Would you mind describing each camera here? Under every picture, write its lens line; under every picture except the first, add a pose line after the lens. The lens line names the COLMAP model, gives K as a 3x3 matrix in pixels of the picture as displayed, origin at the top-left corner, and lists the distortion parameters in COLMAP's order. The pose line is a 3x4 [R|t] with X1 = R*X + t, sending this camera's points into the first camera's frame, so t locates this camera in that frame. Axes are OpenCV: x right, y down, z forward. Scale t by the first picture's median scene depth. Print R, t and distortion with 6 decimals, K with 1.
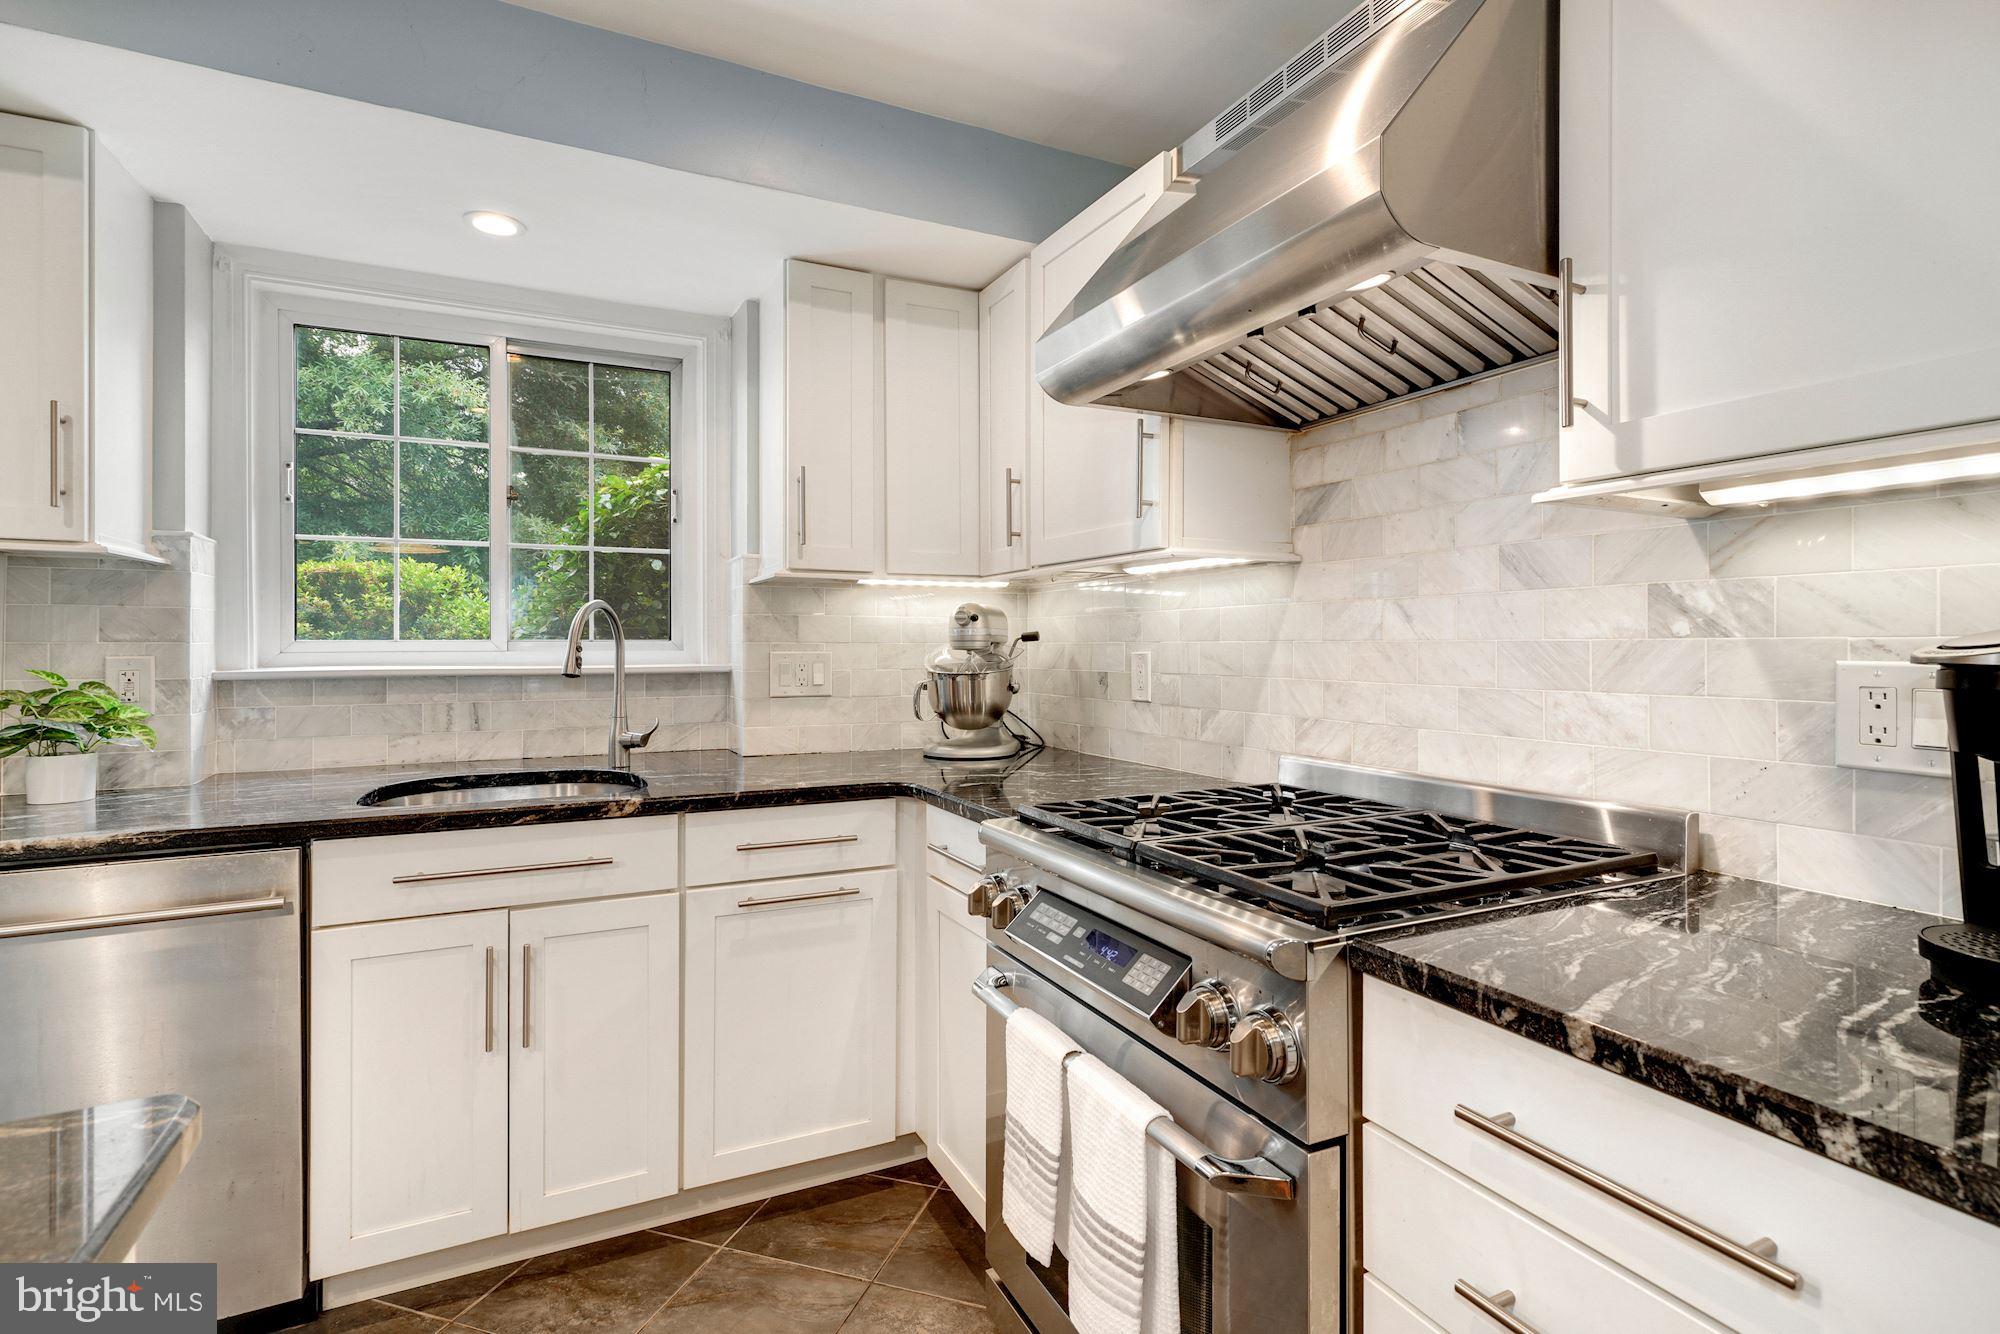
lens RADIAL K [[952.2, 0, 996.8], [0, 952.2, 640.6], [0, 0, 1]] dist [0.002610, 0.000540]
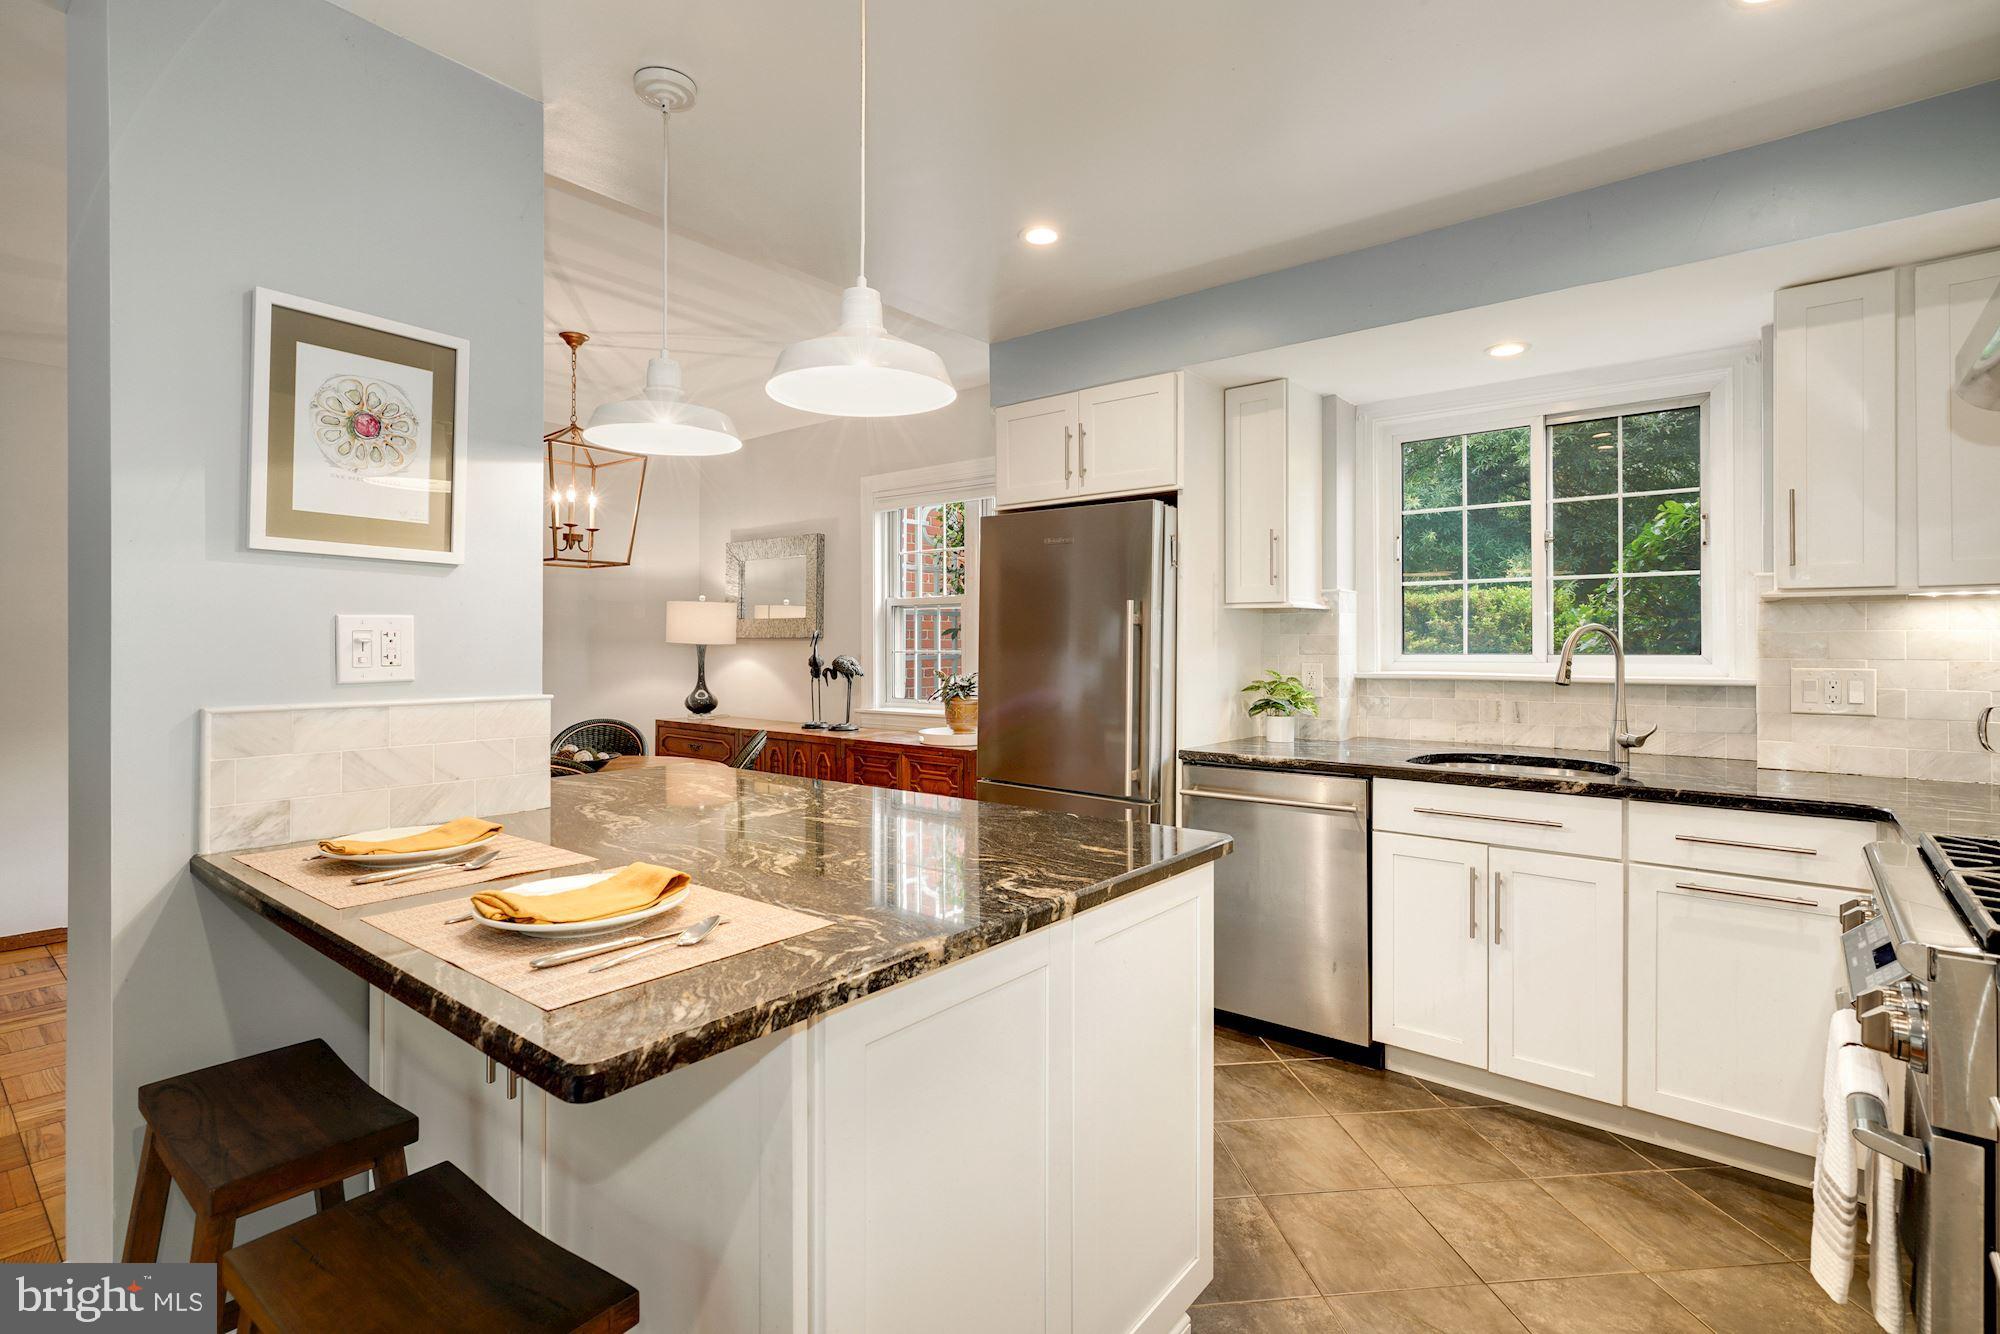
lens RADIAL K [[952.2, 0, 998.5], [0, 952.2, 652.8], [0, 0, 1]] dist [0.002610, 0.000540]
pose [[0.407369, 0.008384, -0.913225, 0.403593], [0.003002, 0.999940, 0.010519, -0.020378], [0.913259, -0.007027, 0.407319, -0.207380]]
